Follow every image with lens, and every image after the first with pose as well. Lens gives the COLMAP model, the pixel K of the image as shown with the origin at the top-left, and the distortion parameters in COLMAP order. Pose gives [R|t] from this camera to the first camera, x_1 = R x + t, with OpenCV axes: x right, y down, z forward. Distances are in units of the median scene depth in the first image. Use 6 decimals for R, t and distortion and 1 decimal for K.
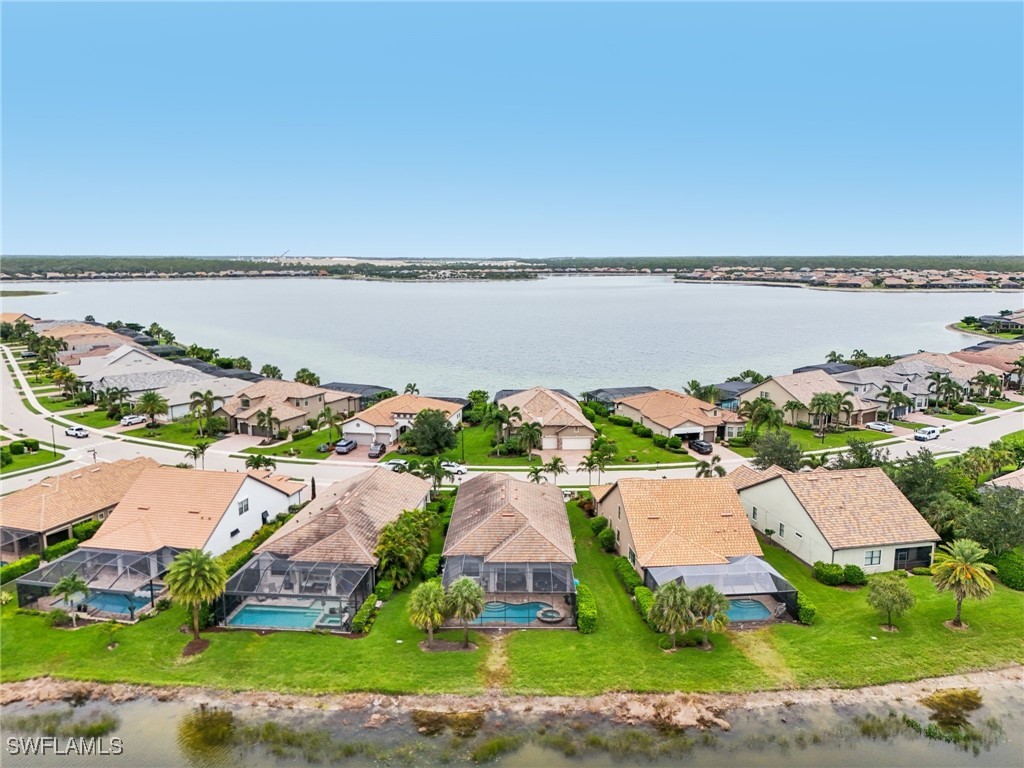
lens RADIAL K [[753.0, 0, 514.6], [0, 753.0, 384.9], [0, 0, 1]] dist [0.051079, -0.039136]
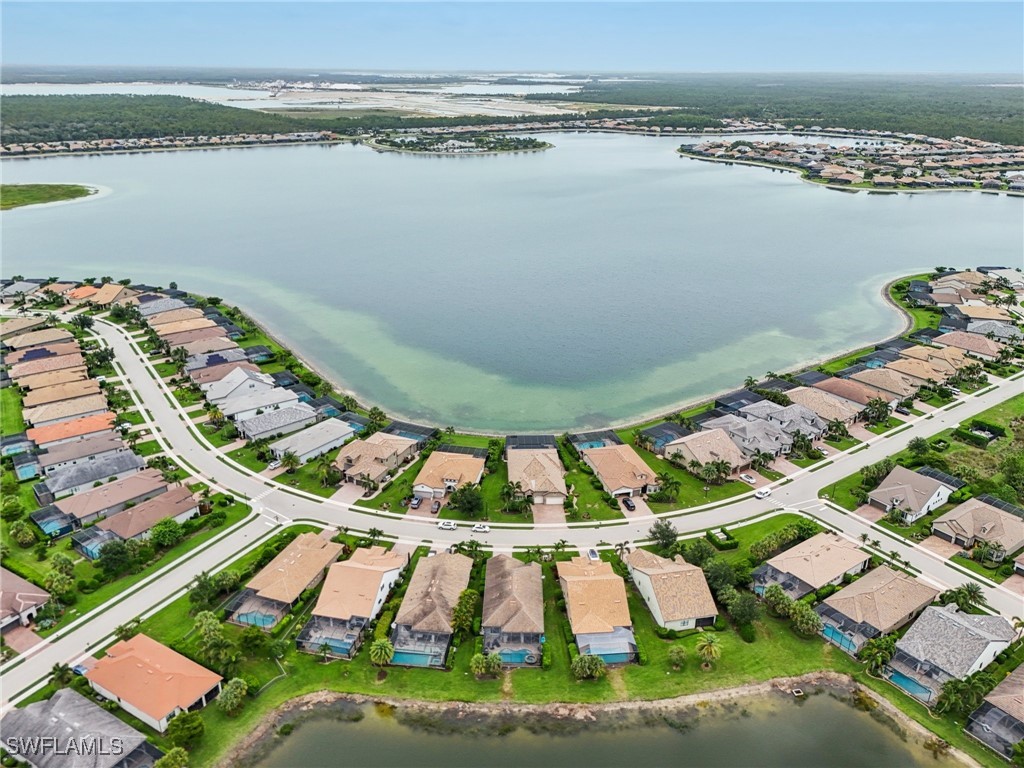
lens RADIAL K [[753.0, 0, 509.8], [0, 753.0, 382.0], [0, 0, 1]] dist [0.051079, -0.039136]
pose [[0.999852, 0.007247, -0.015627, 0.015420], [-0.003557, 0.974506, 0.224331, -1.135943], [0.016854, -0.224243, 0.974388, -1.156064]]
